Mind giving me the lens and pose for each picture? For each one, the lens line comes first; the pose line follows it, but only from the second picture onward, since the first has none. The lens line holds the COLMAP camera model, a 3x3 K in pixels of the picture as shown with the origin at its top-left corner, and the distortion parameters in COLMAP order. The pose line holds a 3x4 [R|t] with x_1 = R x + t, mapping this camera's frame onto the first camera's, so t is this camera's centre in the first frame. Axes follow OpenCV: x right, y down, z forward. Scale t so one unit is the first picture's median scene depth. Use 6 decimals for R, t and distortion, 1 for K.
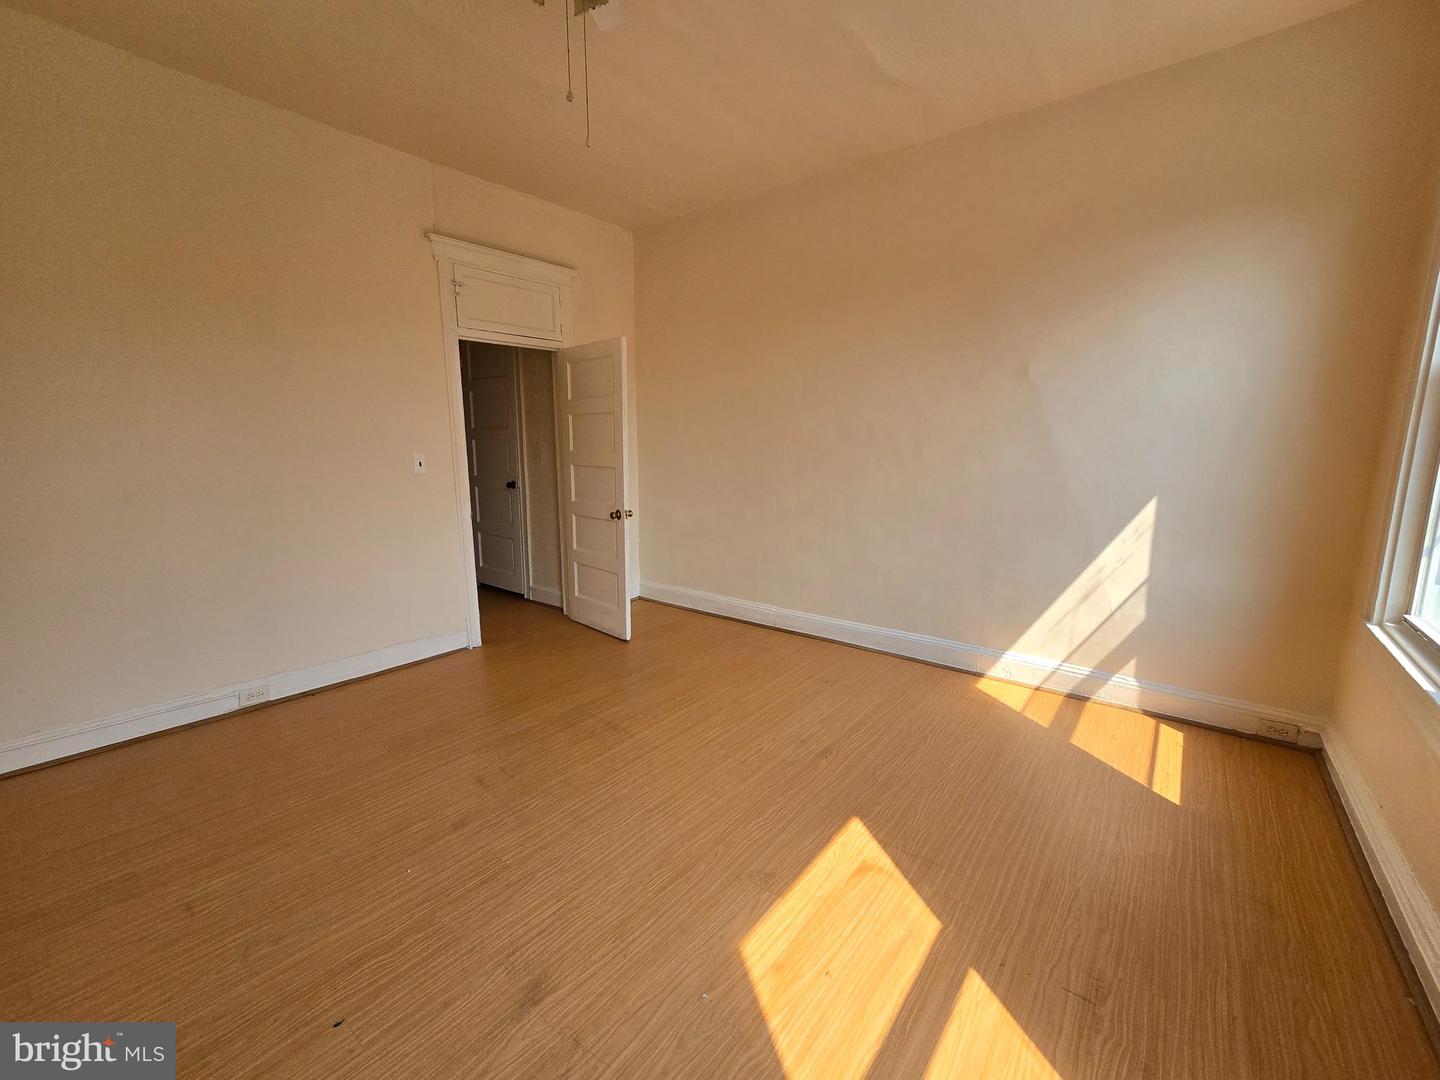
lens RADIAL K [[577.9, 0, 729.6], [0, 577.9, 539.4], [0, 0, 1]] dist [-0.008931, 0.000194]
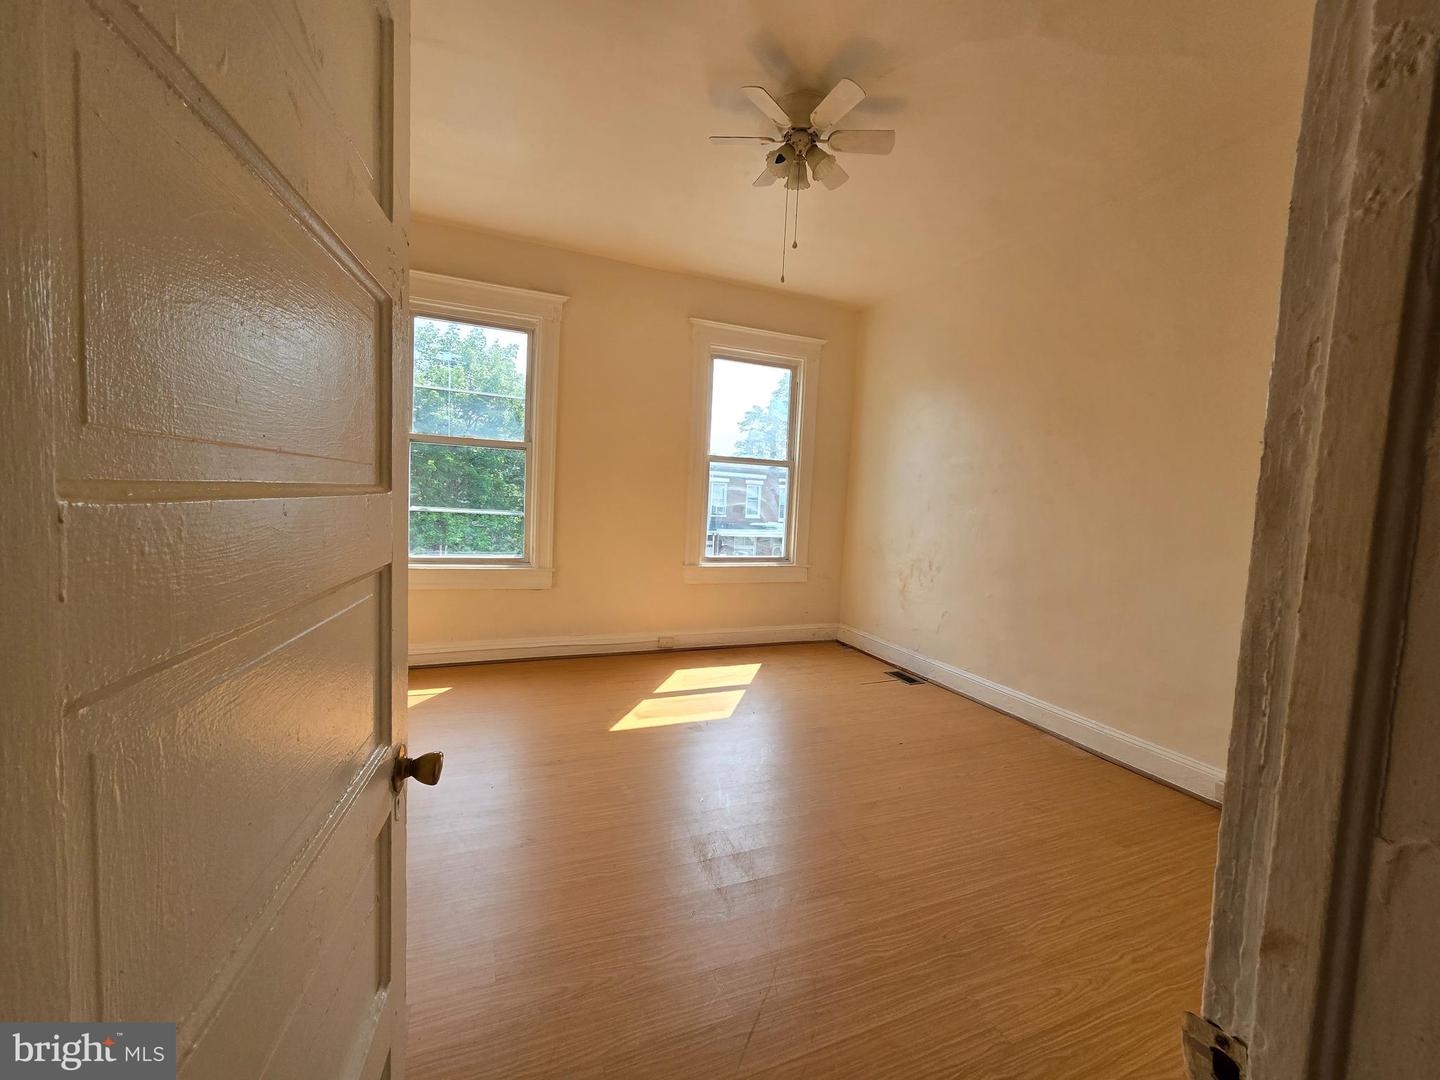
lens RADIAL K [[577.9, 0, 729.6], [0, 577.9, 539.4], [0, 0, 1]] dist [-0.008931, 0.000194]
pose [[-0.872330, -0.075879, 0.482993, -0.856204], [0.026671, 0.979027, 0.201976, -0.339369], [-0.488189, 0.189071, -0.852011, 2.358836]]
